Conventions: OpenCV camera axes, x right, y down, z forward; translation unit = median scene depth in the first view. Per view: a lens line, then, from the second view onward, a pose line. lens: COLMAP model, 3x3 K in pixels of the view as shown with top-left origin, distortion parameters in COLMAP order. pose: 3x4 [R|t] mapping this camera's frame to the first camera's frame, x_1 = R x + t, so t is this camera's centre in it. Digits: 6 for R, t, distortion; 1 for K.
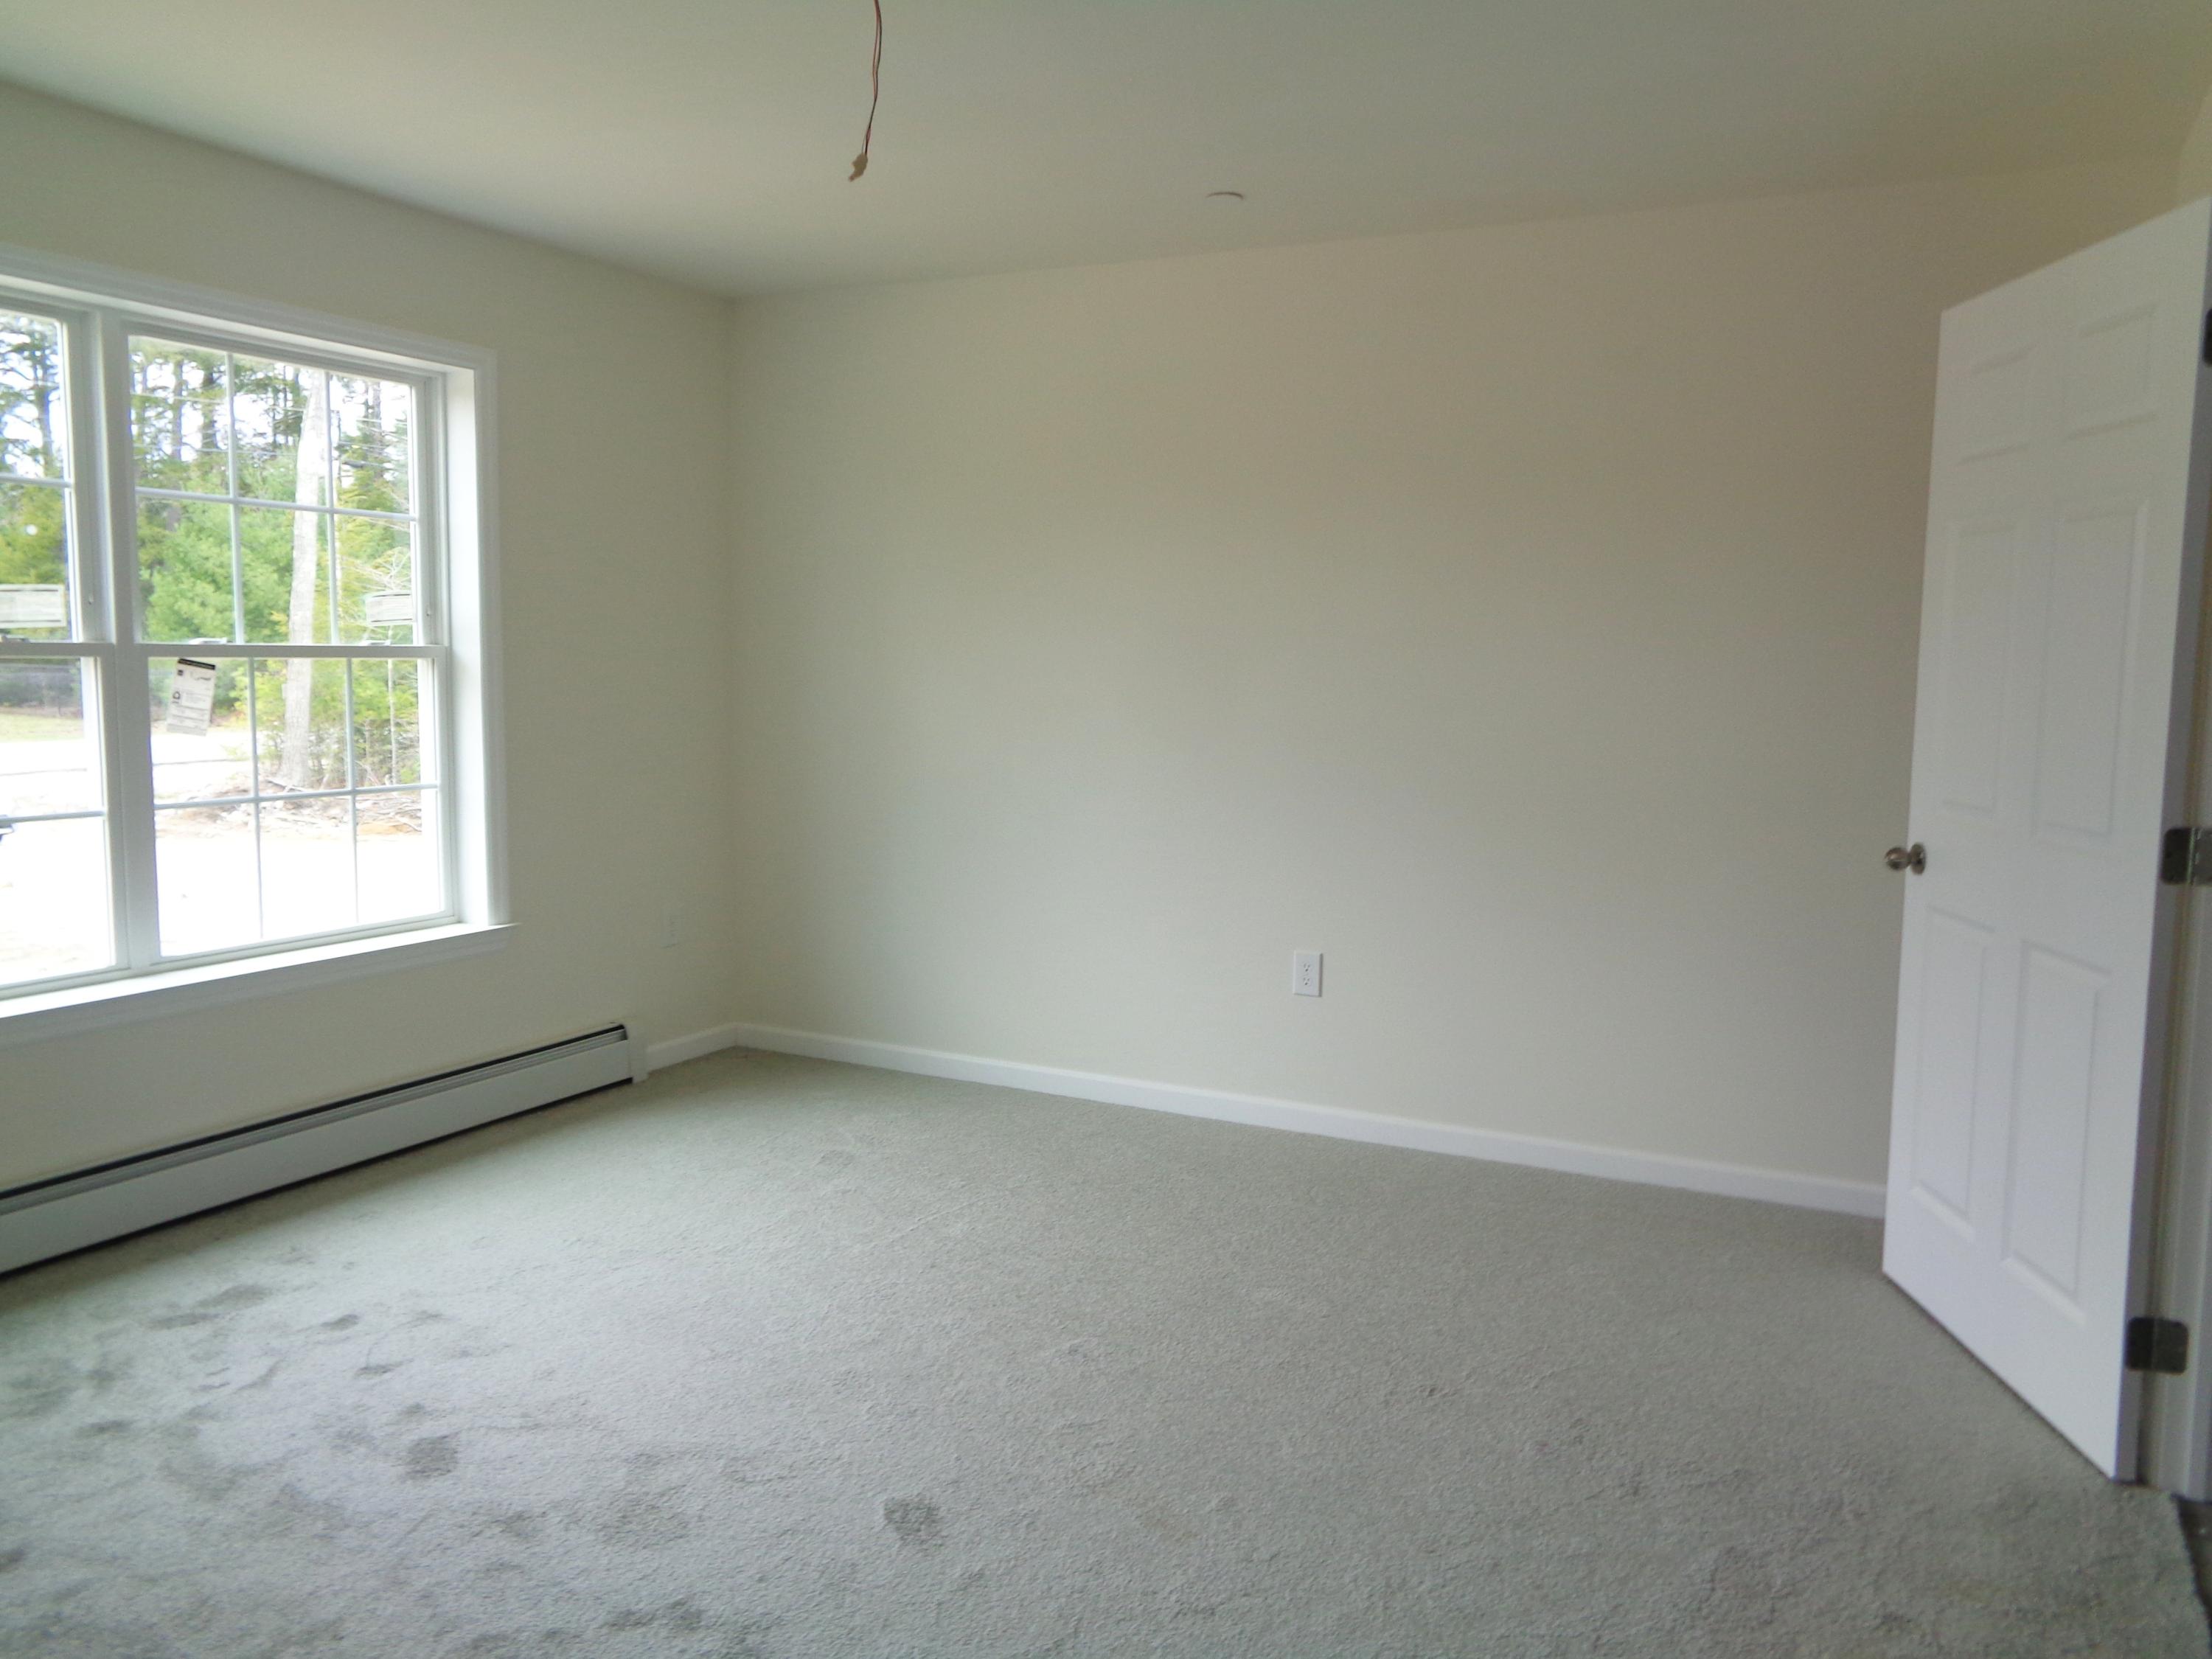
lens RADIAL K [[1641.0, 0, 1106.0], [0, 1641.0, 829.5], [0, 0, 1]] dist [0.006310, -0.002849]
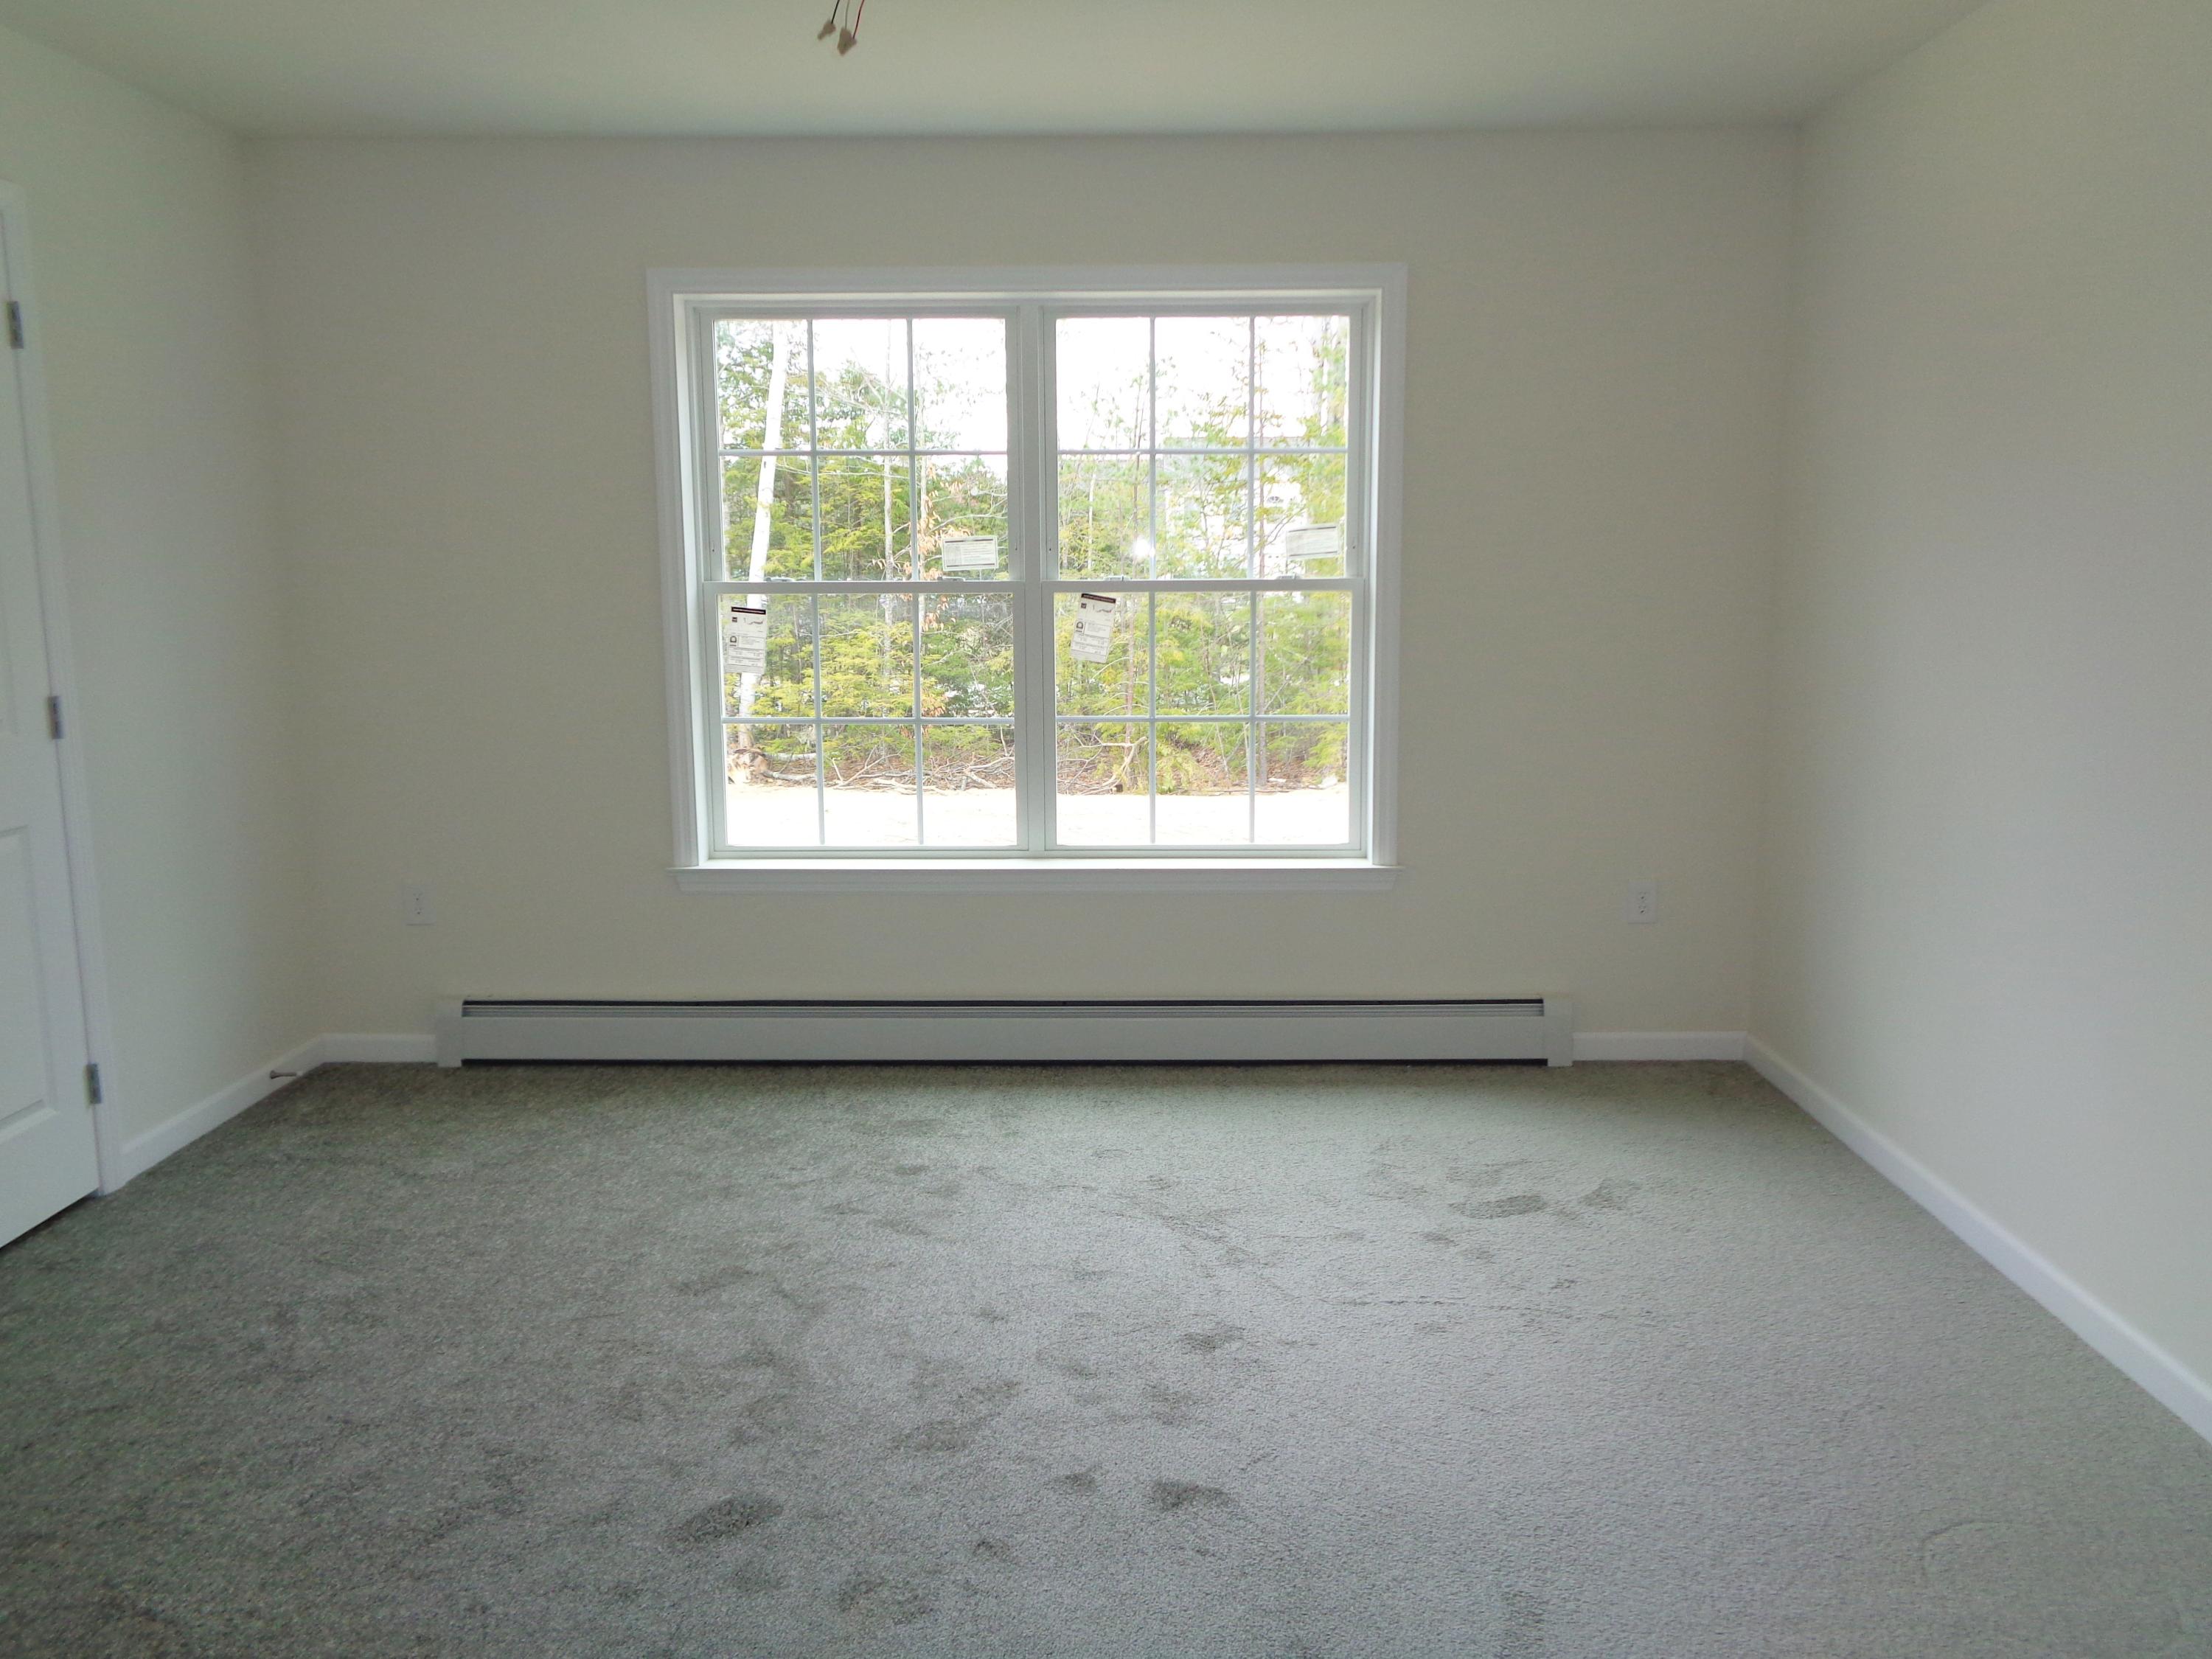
lens RADIAL K [[1641.0, 0, 1106.0], [0, 1641.0, 829.5], [0, 0, 1]] dist [0.006310, -0.002849]
pose [[0.443787, 0.122877, -0.887668, 0.498088], [-0.083552, 0.991913, 0.095535, -0.050612], [0.892229, 0.031769, 0.450465, 0.495295]]
